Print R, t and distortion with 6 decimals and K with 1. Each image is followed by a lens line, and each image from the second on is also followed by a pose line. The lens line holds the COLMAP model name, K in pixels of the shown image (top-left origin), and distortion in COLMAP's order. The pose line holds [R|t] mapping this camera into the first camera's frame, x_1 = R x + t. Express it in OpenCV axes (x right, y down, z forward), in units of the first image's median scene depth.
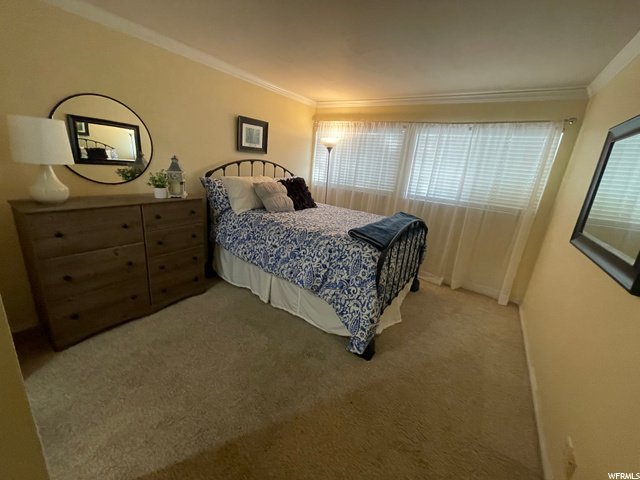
lens RADIAL K [[262.0, 0, 318.0], [0, 262.0, 238.7], [0, 0, 1]] dist [-0.001153, 0.000230]
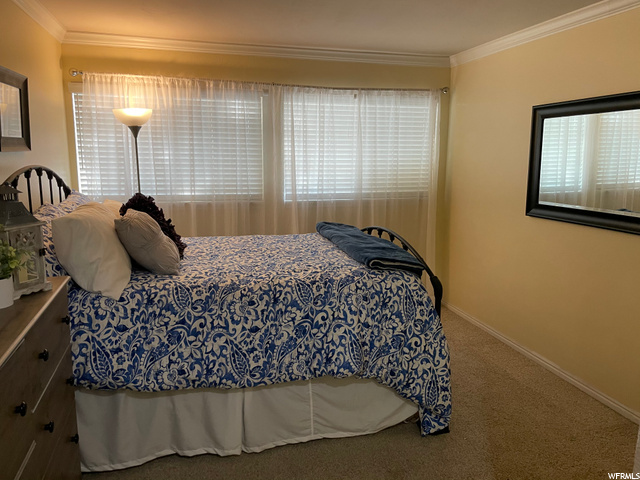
lens RADIAL K [[496.0, 0, 319.5], [0, 496.0, 237.2], [0, 0, 1]] dist [0.041354, -0.039194]
pose [[0.642762, -0.210071, 0.736701, -0.642354], [0.262528, 0.963837, 0.045787, -0.131737], [-0.719678, 0.163975, 0.674667, 0.193281]]
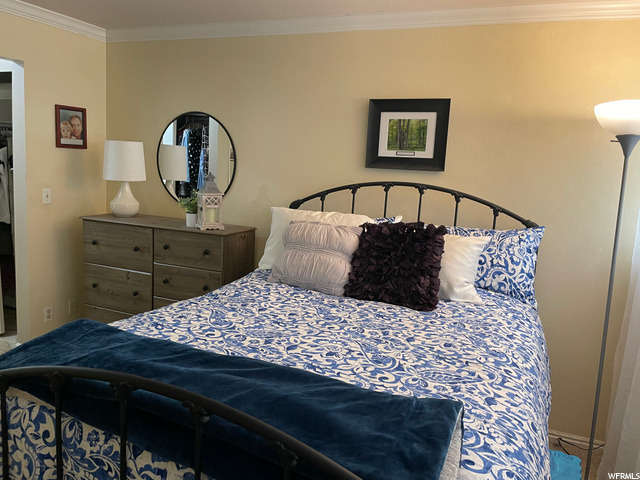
lens RADIAL K [[496.0, 0, 320.1], [0, 496.0, 241.3], [0, 0, 1]] dist [0.041354, -0.039194]
pose [[0.174359, 0.073771, -0.981915, 0.702957], [-0.320676, 0.947082, 0.014212, -0.204210], [0.931003, 0.312398, 0.188789, 0.872467]]
